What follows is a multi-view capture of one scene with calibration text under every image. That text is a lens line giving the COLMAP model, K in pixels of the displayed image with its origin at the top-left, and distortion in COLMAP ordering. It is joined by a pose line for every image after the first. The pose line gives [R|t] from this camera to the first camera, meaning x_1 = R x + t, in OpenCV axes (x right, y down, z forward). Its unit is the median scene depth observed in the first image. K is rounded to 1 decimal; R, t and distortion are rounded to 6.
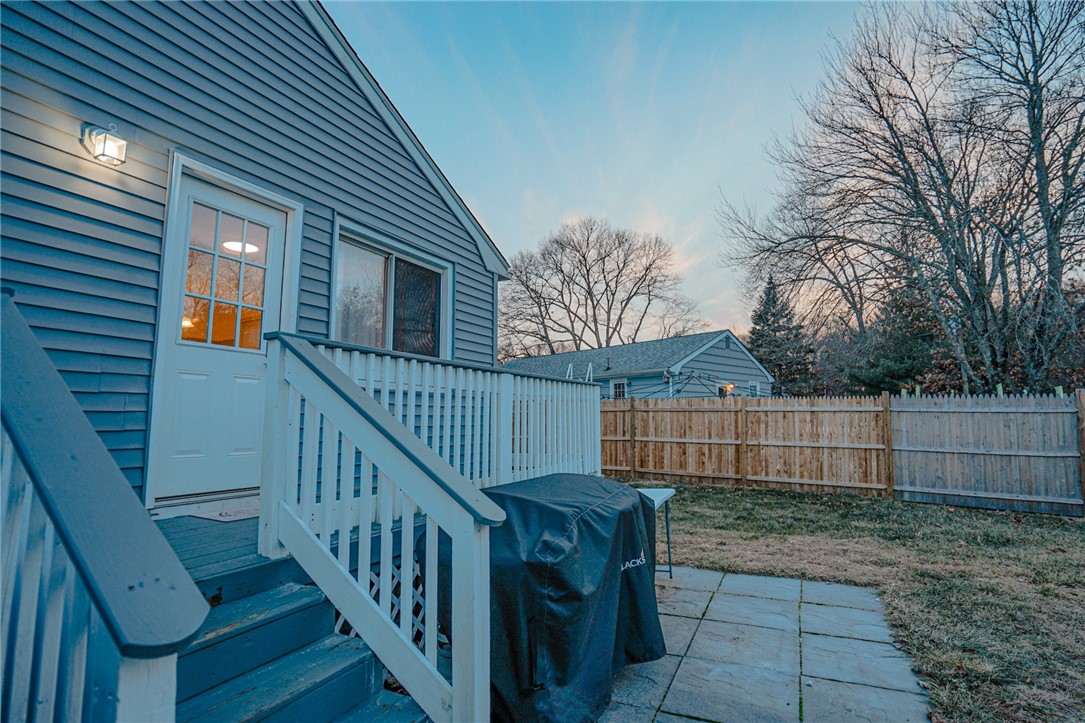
lens RADIAL K [[503.3, 0, 542.5], [0, 503.3, 361.5], [0, 0, 1]] dist [-0.018826, 0.000238]
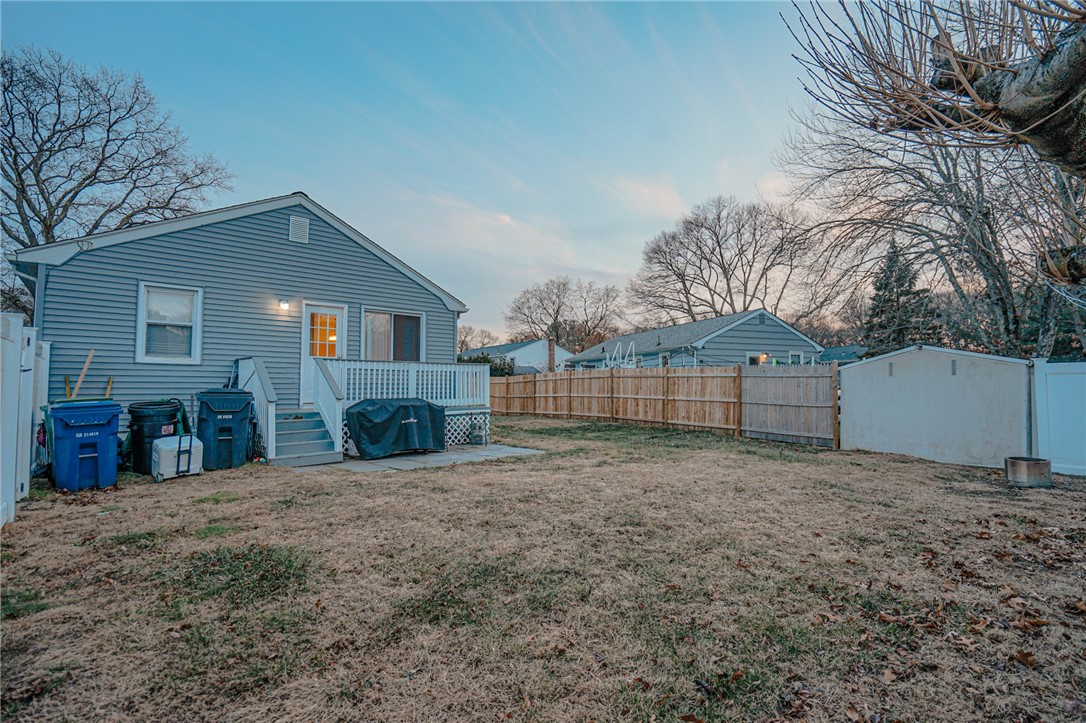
lens RADIAL K [[486.8, 0, 556.0], [0, 486.8, 347.9], [0, 0, 1]] dist [-0.010665, 0.000172]
pose [[0.935280, -0.026816, -0.352892, 0.338444], [0.038455, 0.998922, 0.026012, -0.019861], [0.351814, -0.037899, 0.935302, -0.249864]]
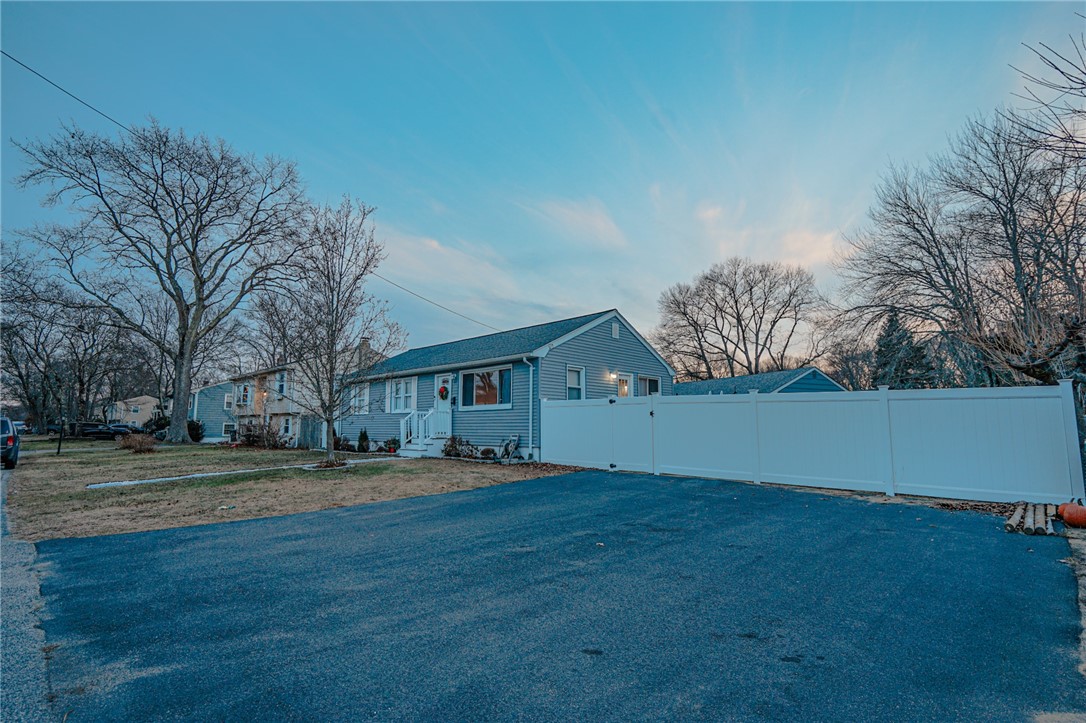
lens RADIAL K [[503.7, 0, 543.0], [0, 503.7, 361.5], [0, 0, 1]] dist [-0.018826, 0.000238]
pose [[0.952402, -0.032232, -0.303137, 0.022467], [0.028968, 0.999464, -0.015259, -0.084075], [0.303466, 0.005752, 0.952825, -0.797113]]
